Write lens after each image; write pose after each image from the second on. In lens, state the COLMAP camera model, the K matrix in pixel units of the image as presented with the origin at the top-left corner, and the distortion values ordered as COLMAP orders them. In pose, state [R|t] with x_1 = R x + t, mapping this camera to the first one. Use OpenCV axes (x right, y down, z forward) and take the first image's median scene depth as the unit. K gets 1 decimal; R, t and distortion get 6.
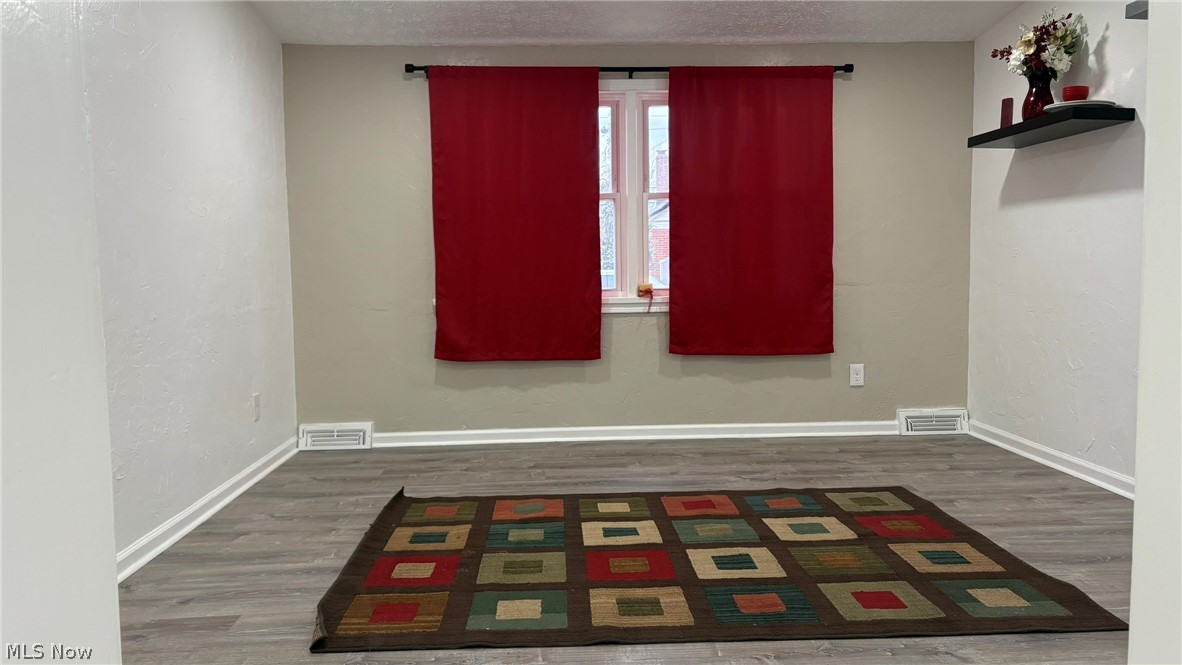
lens RADIAL K [[875.2, 0, 595.6], [0, 875.2, 332.0], [0, 0, 1]] dist [0.023731, -0.052740]
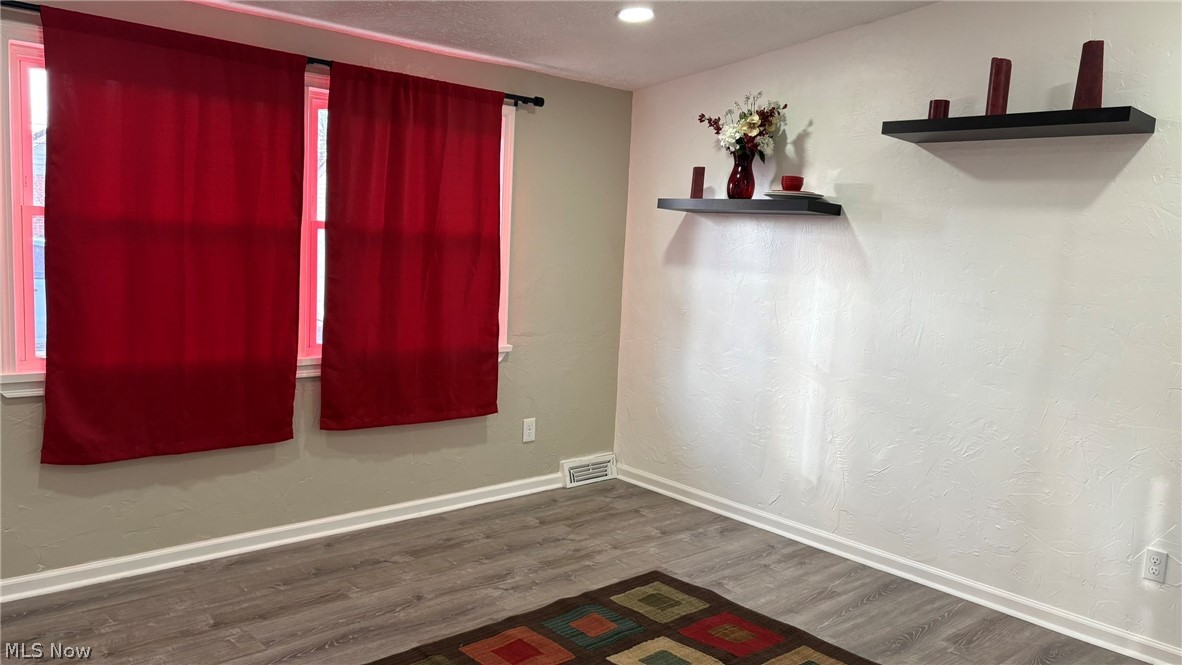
lens RADIAL K [[875.2, 0, 590.4], [0, 875.2, 332.9], [0, 0, 1]] dist [0.023731, -0.052740]
pose [[0.762152, -0.019093, 0.647117, -0.328866], [-0.018028, 0.998552, 0.050694, -0.133045], [-0.647147, -0.050303, 0.760704, 0.320409]]
